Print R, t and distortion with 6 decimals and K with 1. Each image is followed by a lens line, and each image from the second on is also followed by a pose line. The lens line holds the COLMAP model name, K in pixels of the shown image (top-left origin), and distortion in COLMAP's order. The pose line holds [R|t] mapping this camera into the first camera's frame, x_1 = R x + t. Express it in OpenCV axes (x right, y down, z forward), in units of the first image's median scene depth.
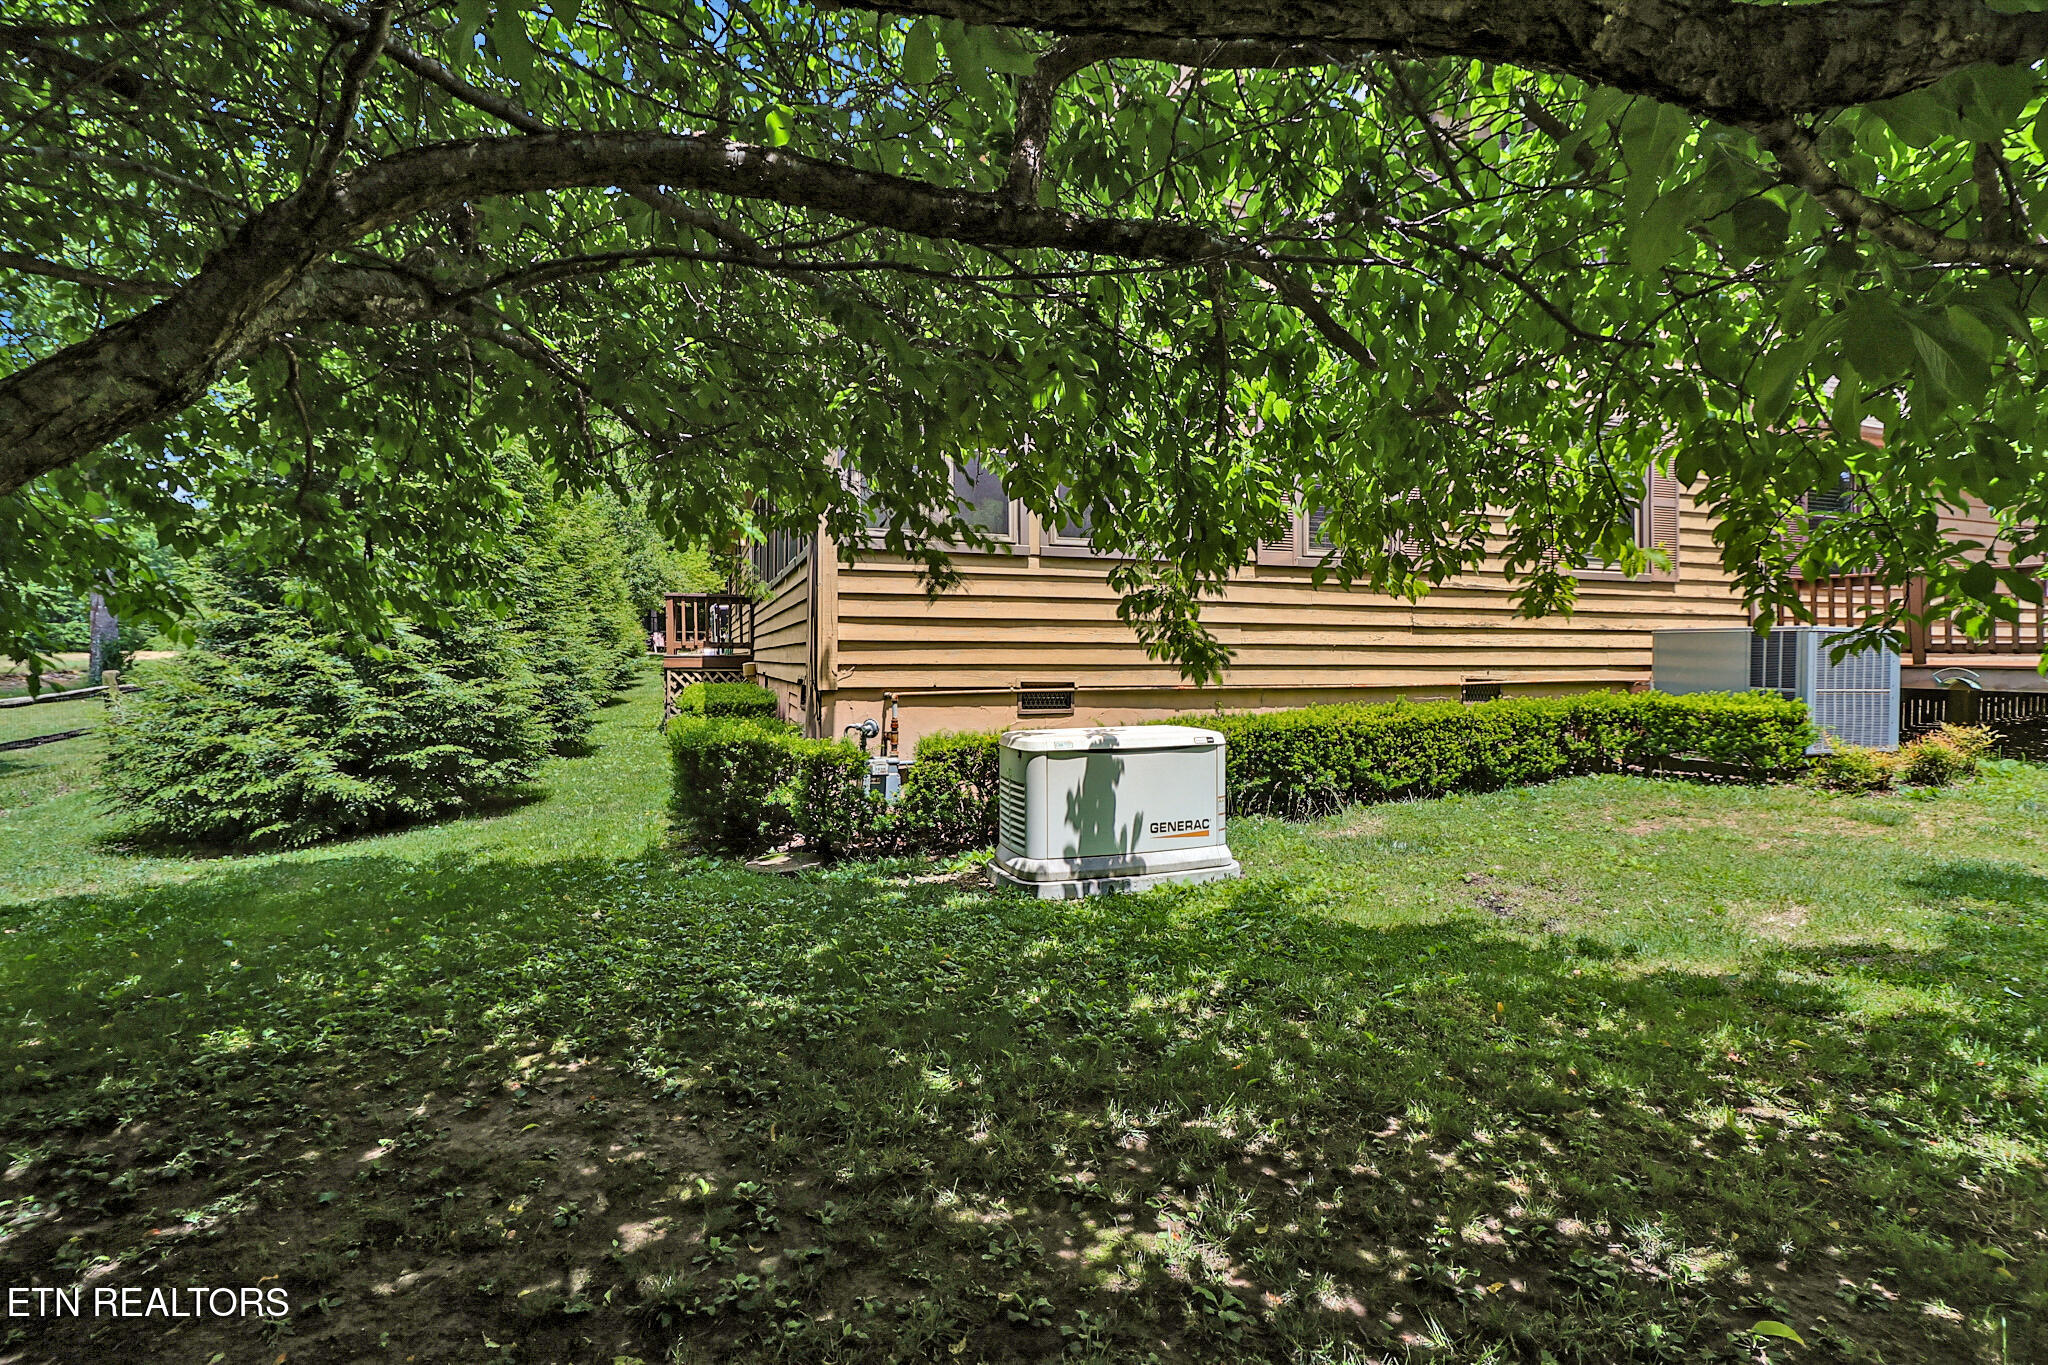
lens RADIAL K [[948.9, 0, 1017.0], [0, 948.9, 682.6], [0, 0, 1]] dist [-0.000236, -0.000145]
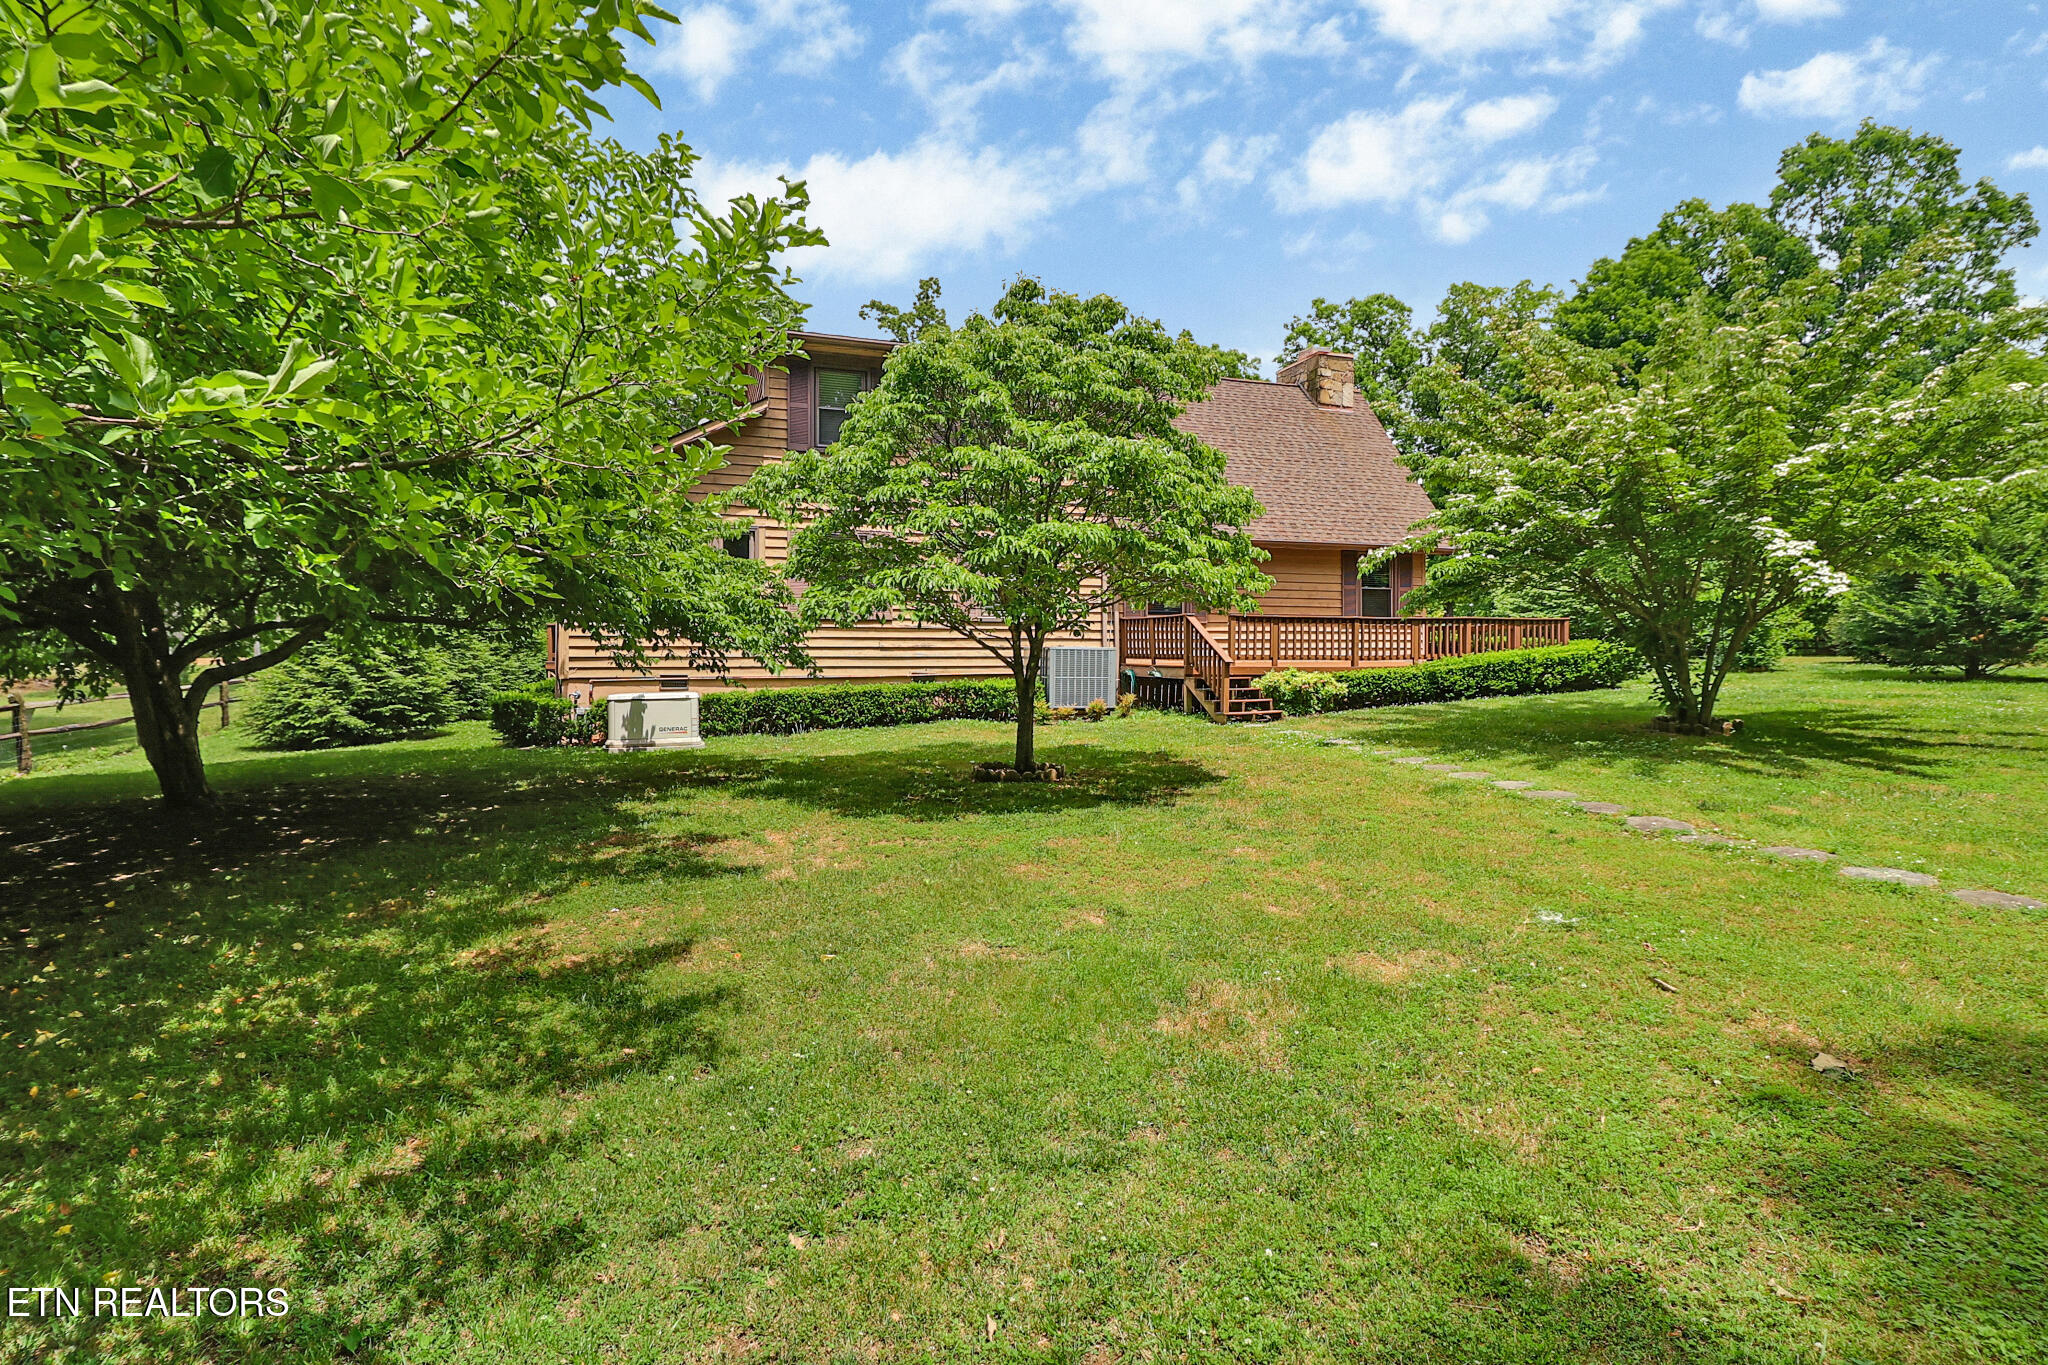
lens RADIAL K [[948.9, 0, 1031.0], [0, 948.9, 677.5], [0, 0, 1]] dist [-0.000236, -0.000145]
pose [[0.999986, -0.004396, -0.002887, 0.921997], [0.004380, 0.999975, -0.005595, 0.022538], [0.002912, 0.005582, 0.999980, -1.265542]]
